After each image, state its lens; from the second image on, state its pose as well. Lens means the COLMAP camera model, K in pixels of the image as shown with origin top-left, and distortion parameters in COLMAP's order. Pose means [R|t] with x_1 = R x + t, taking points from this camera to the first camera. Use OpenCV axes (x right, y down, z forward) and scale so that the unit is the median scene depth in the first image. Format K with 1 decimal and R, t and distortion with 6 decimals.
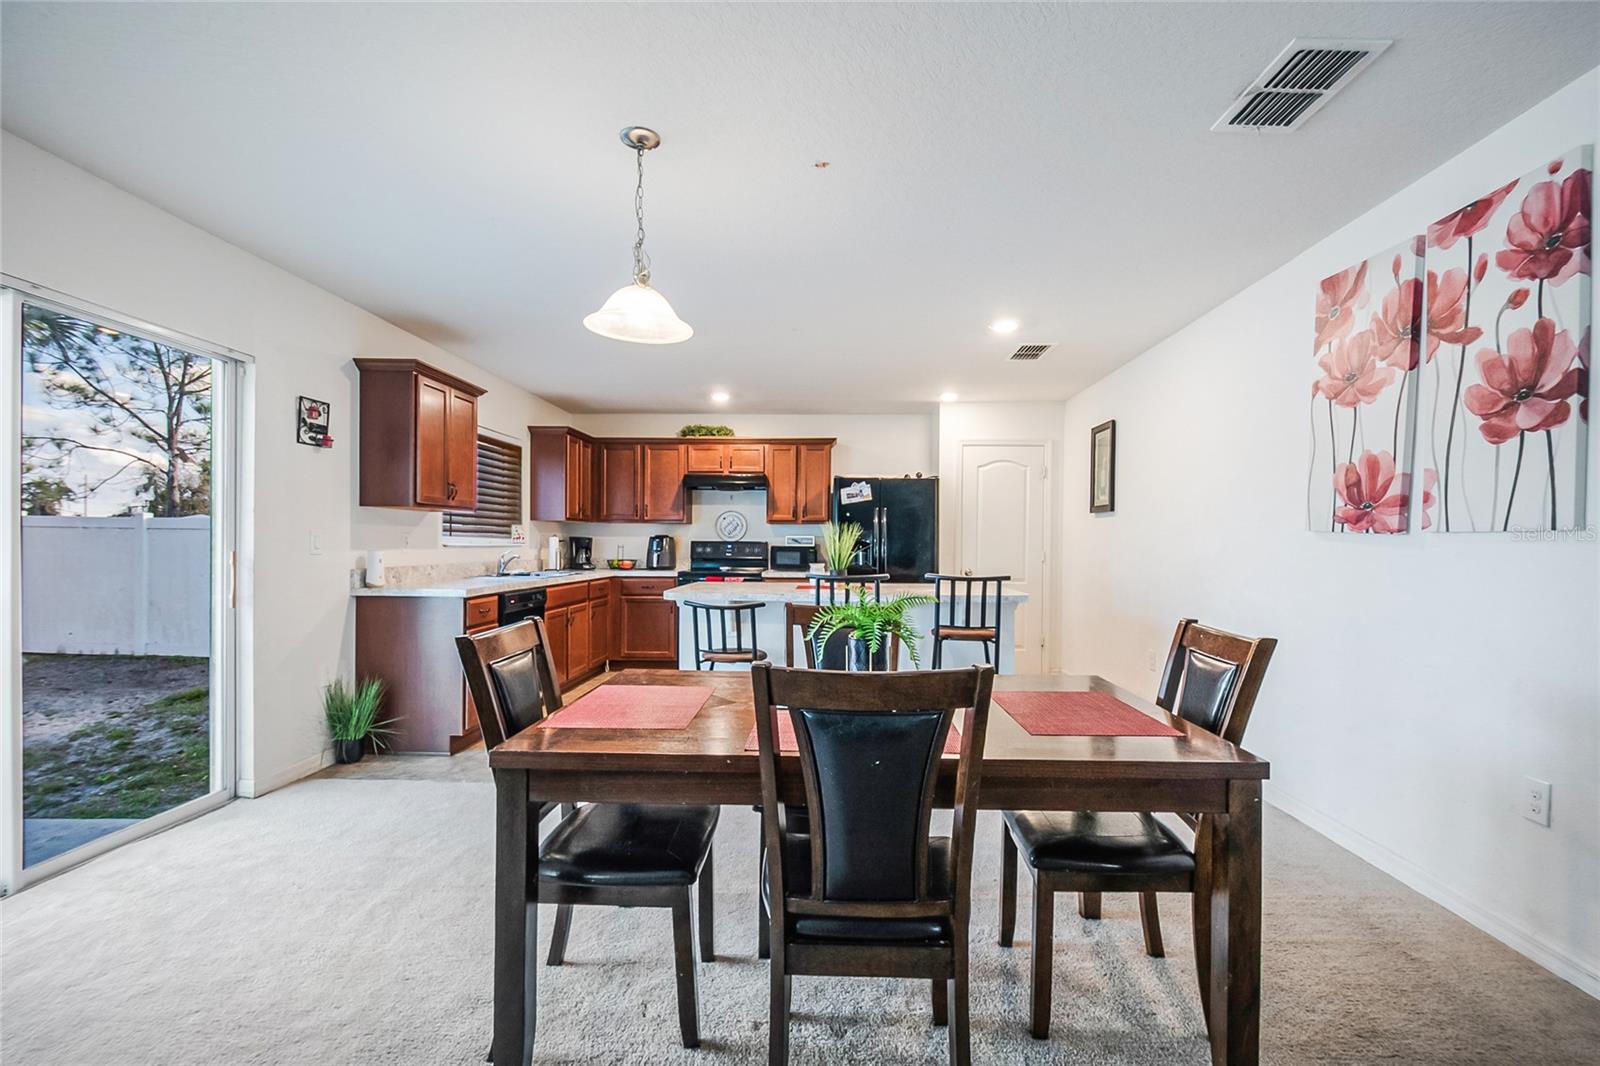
lens RADIAL K [[705.7, 0, 802.3], [0, 705.7, 541.5], [0, 0, 1]] dist [0.021625, -0.018896]
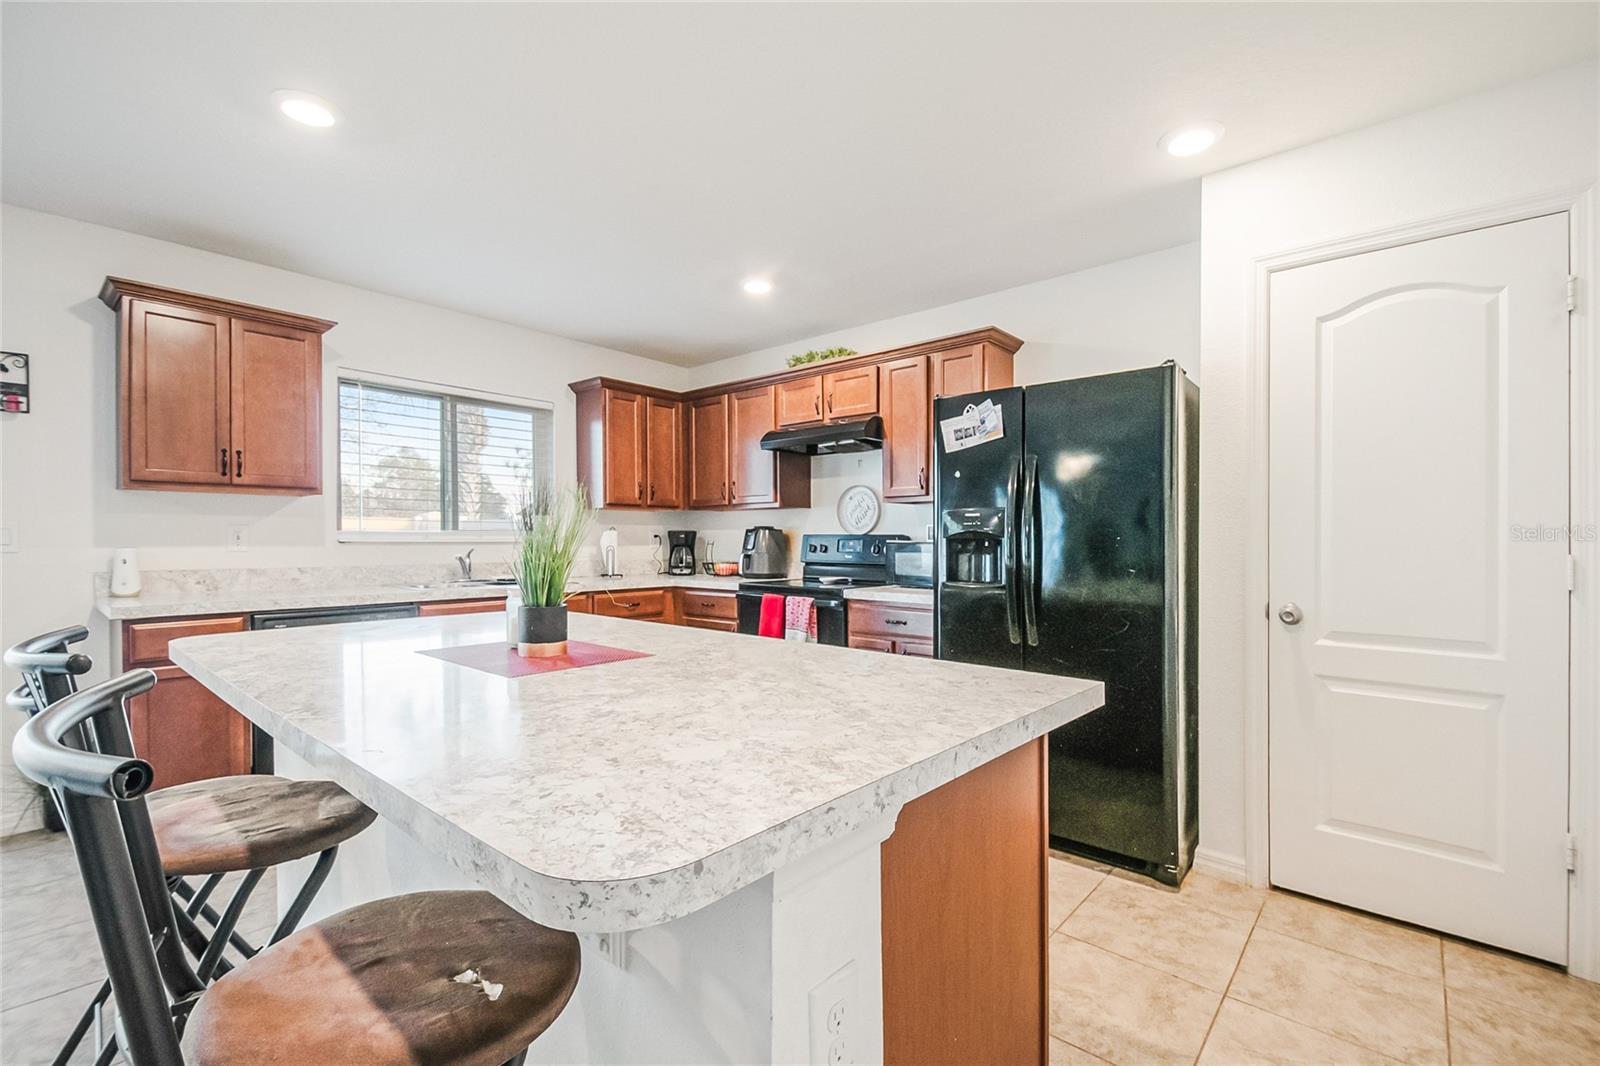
lens RADIAL K [[705.7, 0, 802.3], [0, 705.7, 541.5], [0, 0, 1]] dist [0.021625, -0.018896]
pose [[0.781862, -0.002717, -0.623445, 0.268265], [0.003850, 0.999992, 0.000470, 0.005383], [0.623439, -0.002768, 0.781867, 0.552621]]
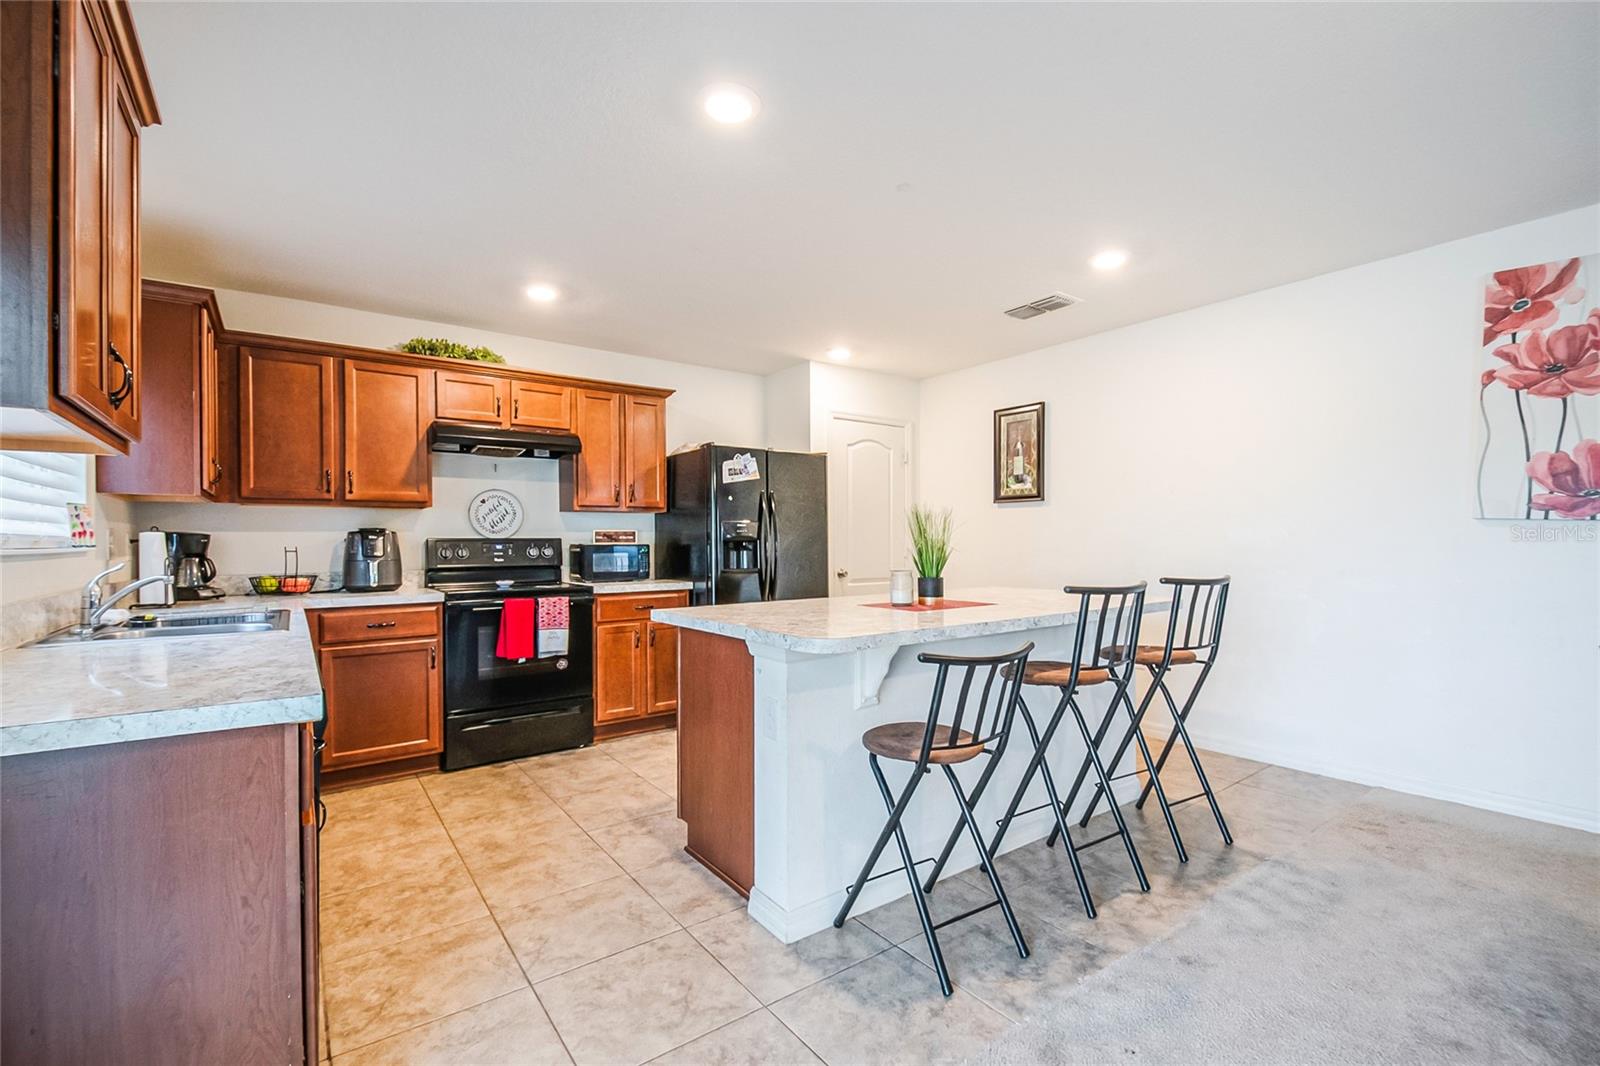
lens RADIAL K [[708.7, 0, 805.9], [0, 708.7, 550.1], [0, 0, 1]] dist [0.024742, -0.026068]
pose [[0.777476, -0.020656, 0.628574, -0.315137], [0.010443, 0.999747, 0.019936, 0.000151], [-0.628826, -0.008936, 0.777494, 0.386943]]
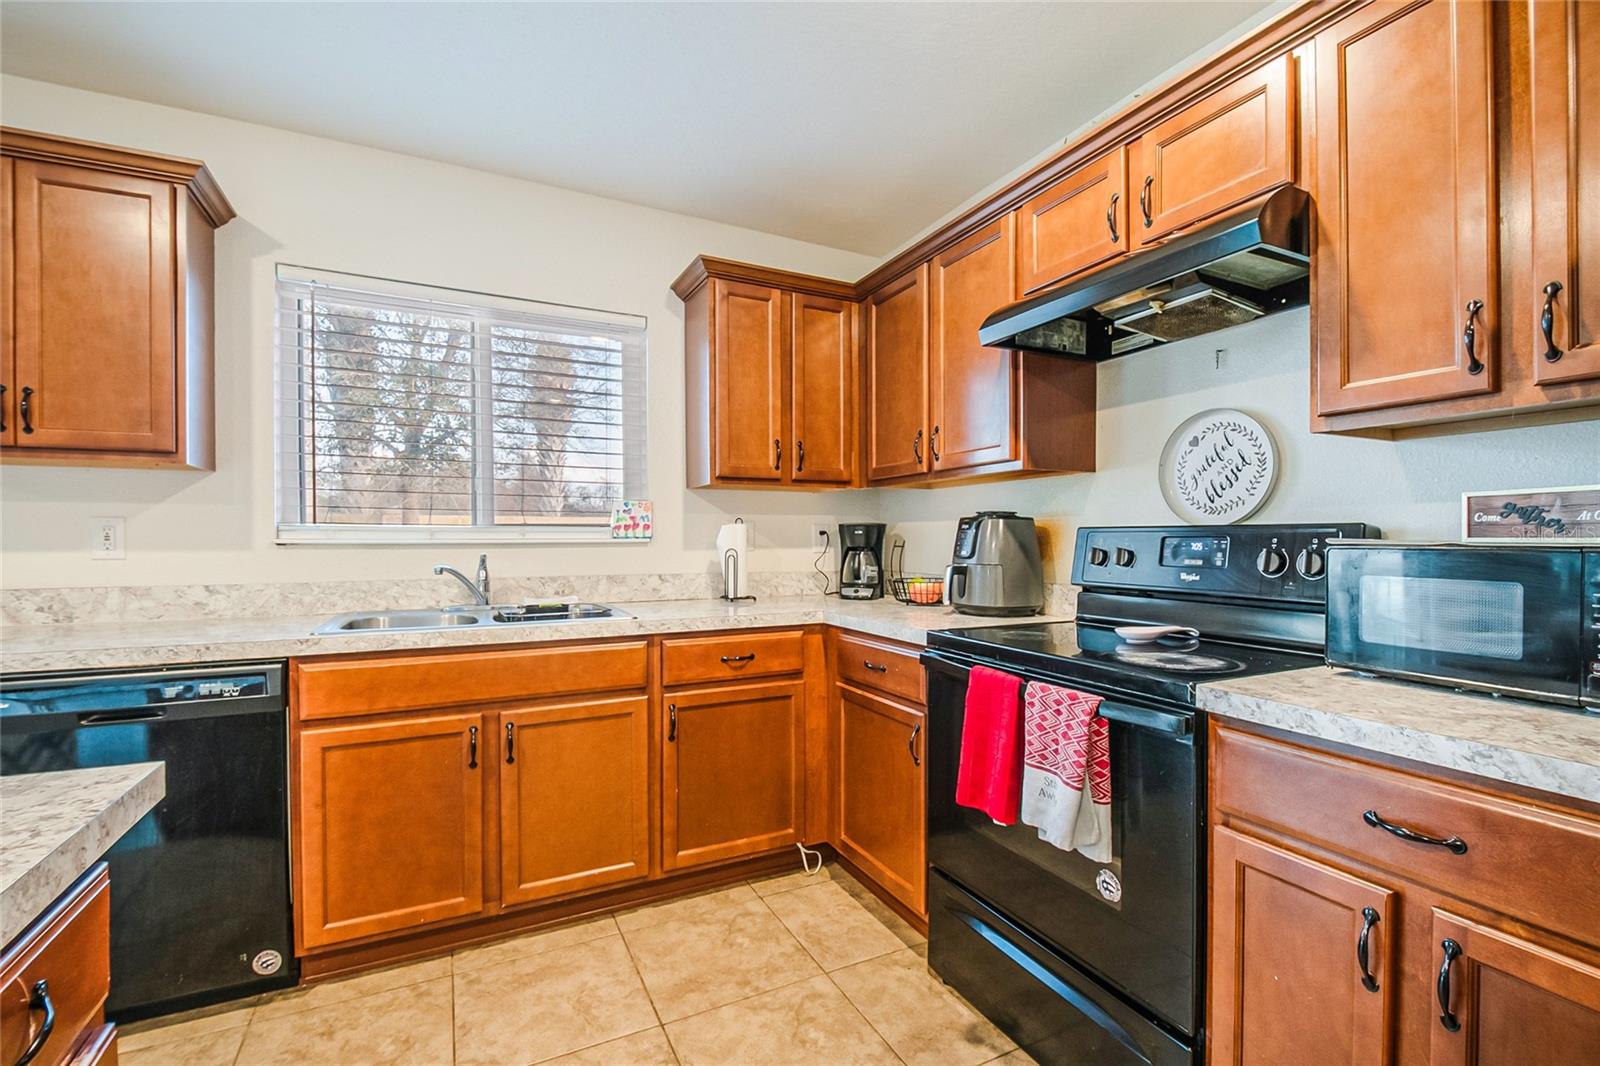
lens RADIAL K [[708.7, 0, 805.9], [0, 708.7, 550.1], [0, 0, 1]] dist [0.024742, -0.026068]
pose [[0.494179, 0.008361, -0.869320, 0.058225], [0.005350, 0.999906, 0.012658, 0.004713], [0.869344, -0.010907, 0.494088, 0.826361]]
